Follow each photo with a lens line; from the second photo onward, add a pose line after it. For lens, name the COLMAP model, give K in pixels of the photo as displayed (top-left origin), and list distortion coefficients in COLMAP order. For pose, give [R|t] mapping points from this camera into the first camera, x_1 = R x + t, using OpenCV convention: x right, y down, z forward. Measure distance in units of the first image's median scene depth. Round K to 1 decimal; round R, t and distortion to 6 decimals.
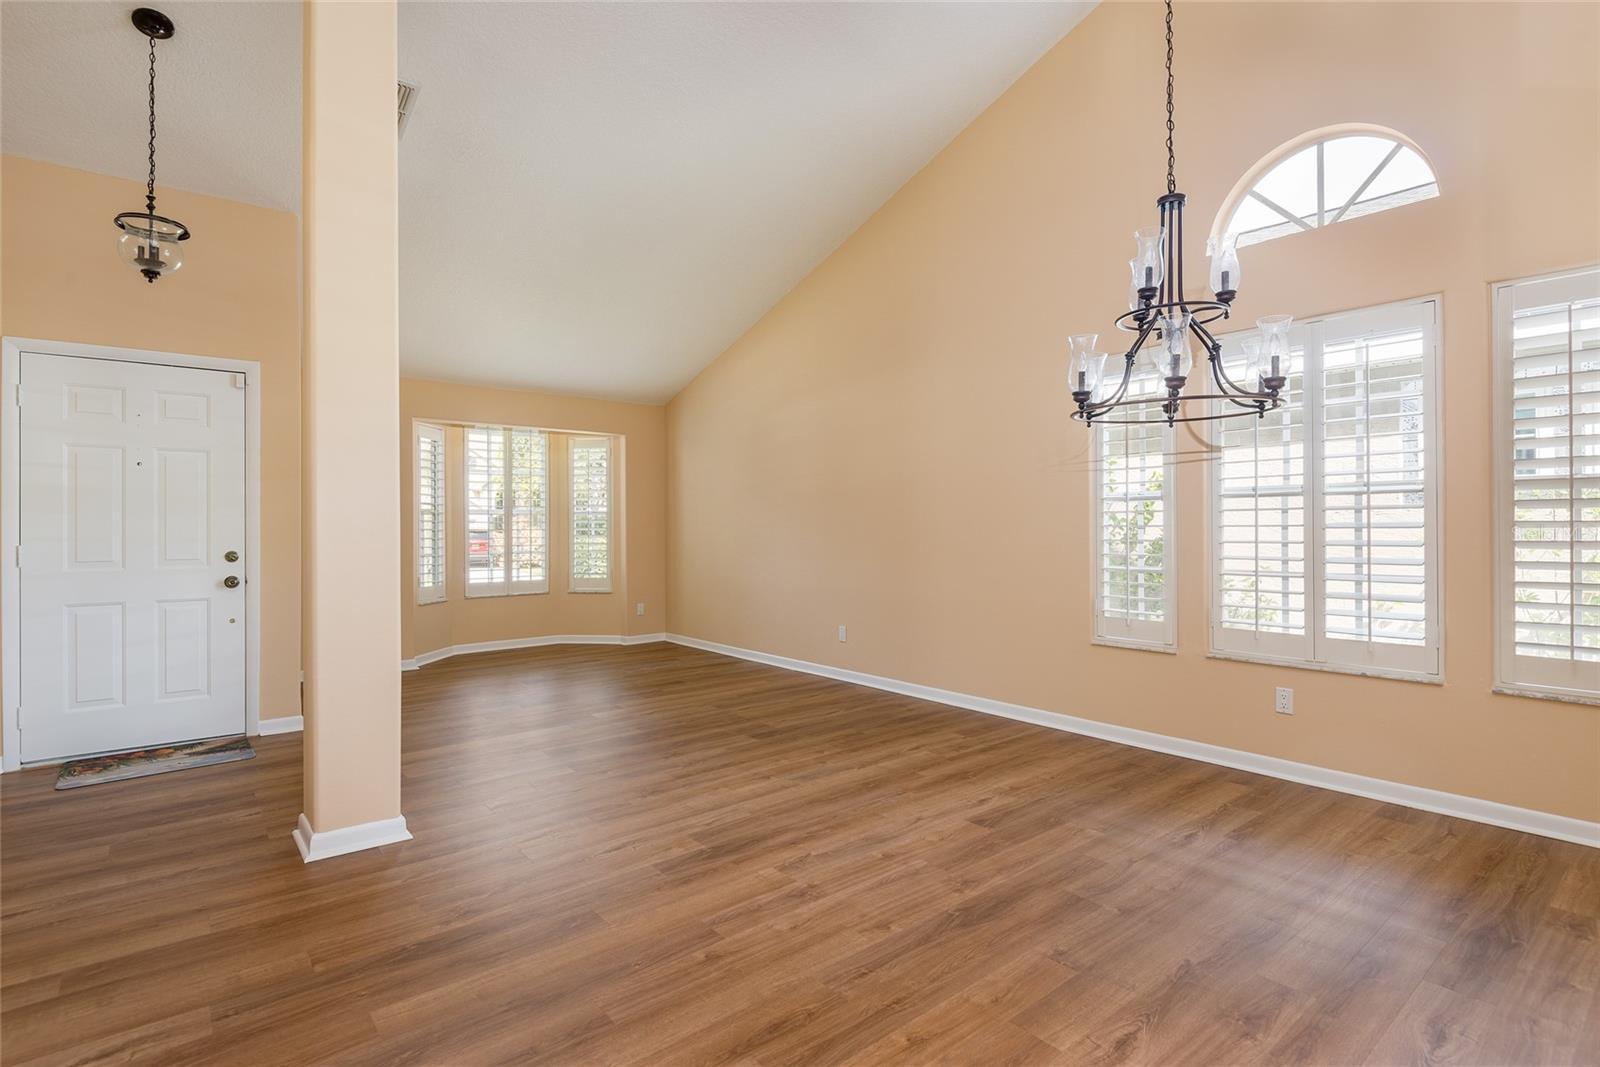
lens RADIAL K [[776.1, 0, 796.3], [0, 776.1, 527.5], [0, 0, 1]] dist [0.028272, -0.019046]
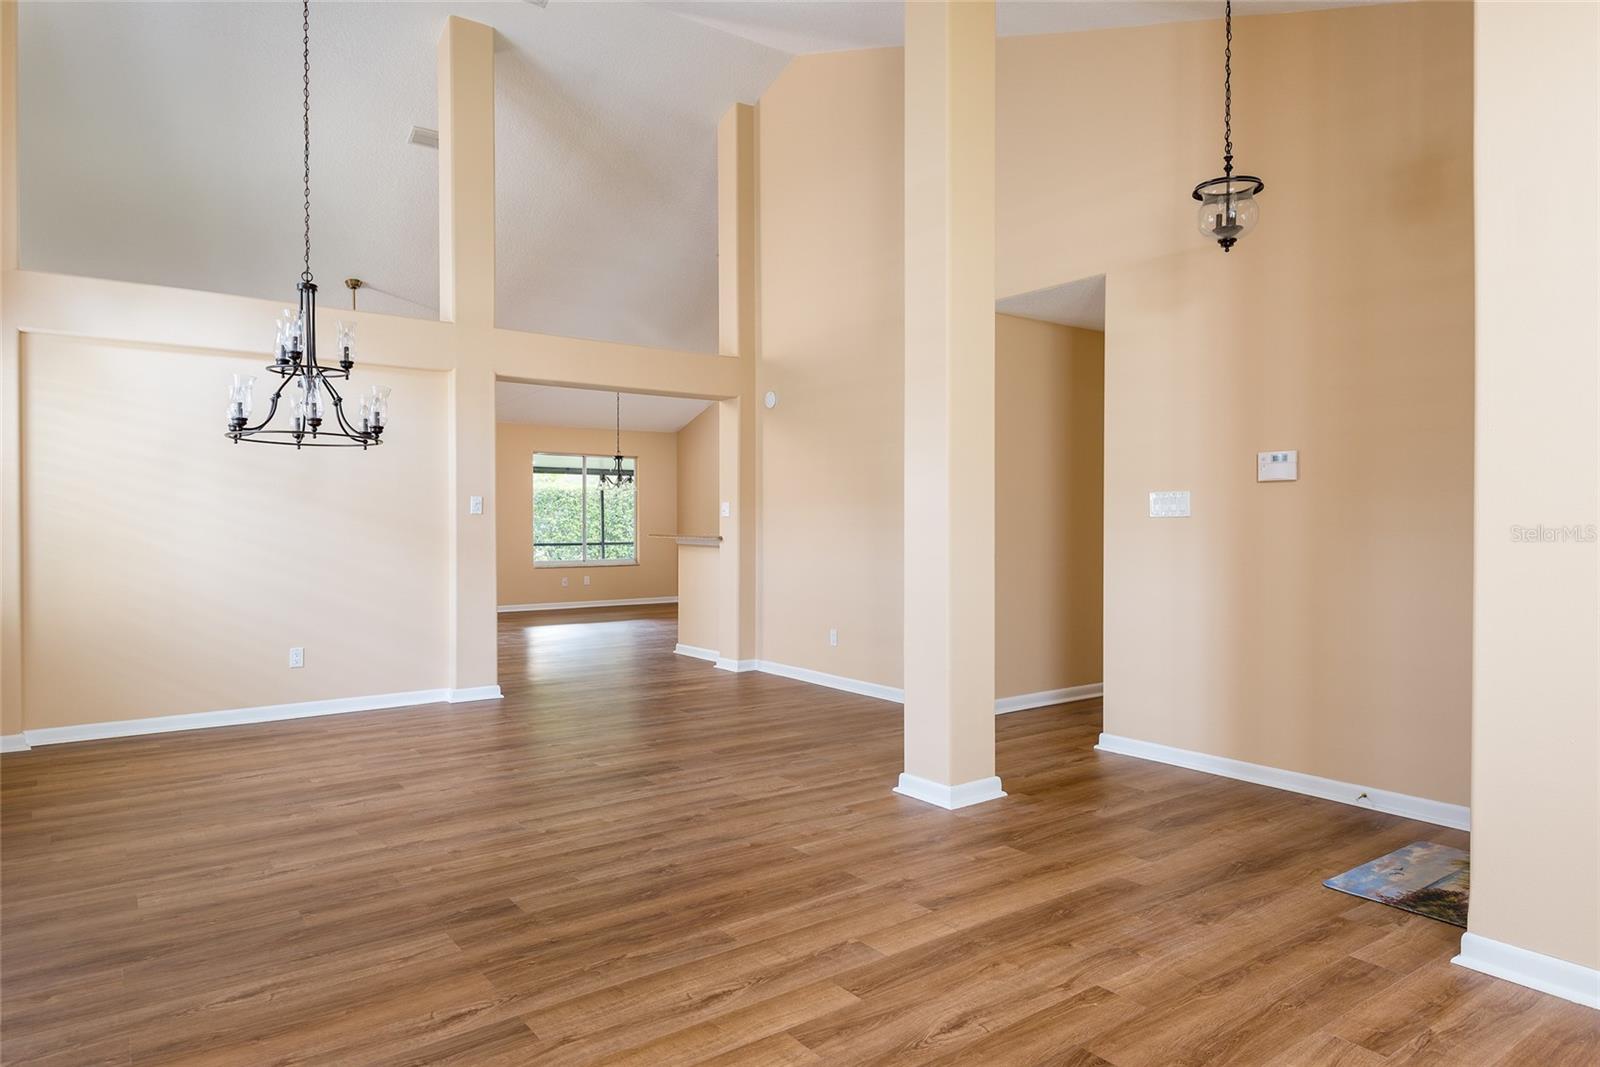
lens RADIAL K [[970.3, 0, 800.0], [0, 970.3, 533.5], [0, 0, 1]] dist [0.024415, -0.002099]
pose [[-0.999026, 0.004832, 0.043850, -0.368611], [0.005332, 0.999922, 0.011292, 0.001109], [-0.043792, 0.011514, -0.998974, 2.142163]]
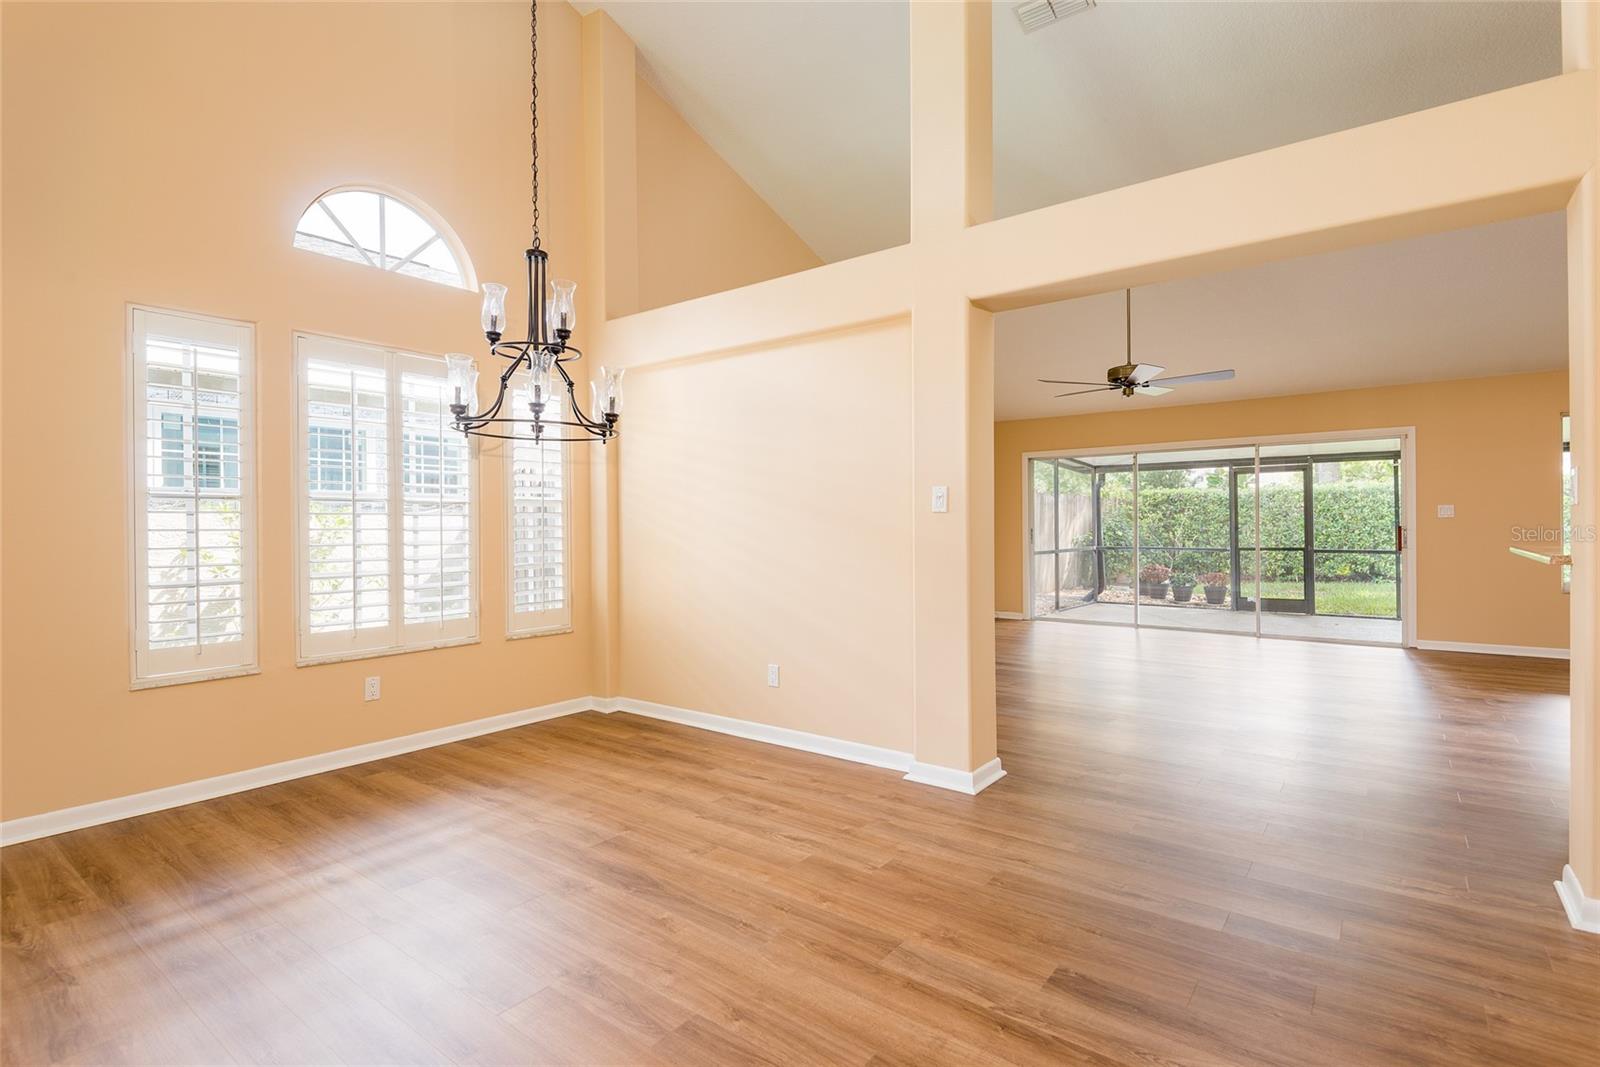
lens RADIAL K [[776.1, 0, 796.3], [0, 776.1, 527.5], [0, 0, 1]] dist [0.028272, -0.019046]
pose [[-0.232495, 0.007579, 0.972568, -0.614504], [0.007009, 0.999957, -0.006117, 0.006706], [-0.972572, 0.005395, -0.232538, 0.715111]]
